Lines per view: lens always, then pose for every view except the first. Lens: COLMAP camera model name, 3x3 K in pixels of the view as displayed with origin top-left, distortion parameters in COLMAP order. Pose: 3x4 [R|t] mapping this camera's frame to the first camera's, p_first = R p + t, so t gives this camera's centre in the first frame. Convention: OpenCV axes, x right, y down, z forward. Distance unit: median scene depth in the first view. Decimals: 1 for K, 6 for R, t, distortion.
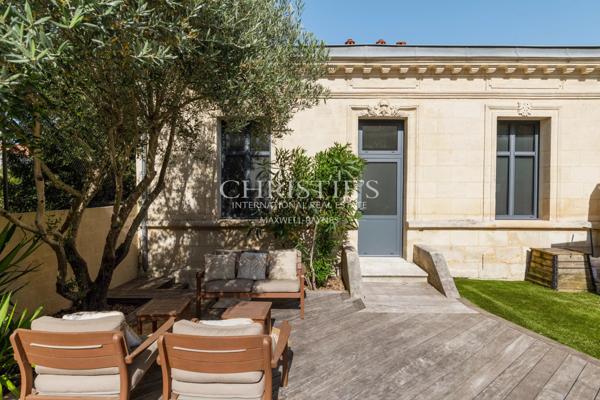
lens RADIAL K [[298.8, 0, 300.0], [0, 298.8, 200.0], [0, 0, 1]] dist [0.002336, 0.000331]
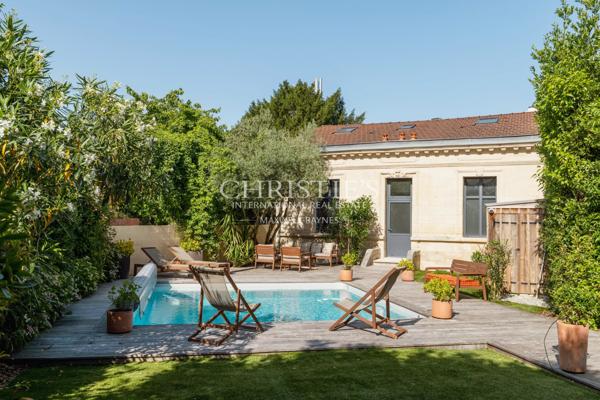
lens RADIAL K [[298.8, 0, 300.0], [0, 298.8, 200.0], [0, 0, 1]] dist [0.002336, 0.000331]
pose [[0.915604, -0.014392, -0.401824, 0.463761], [-0.020065, 0.996479, -0.081412, 0.012199], [0.401581, 0.082604, 0.912091, -0.876106]]
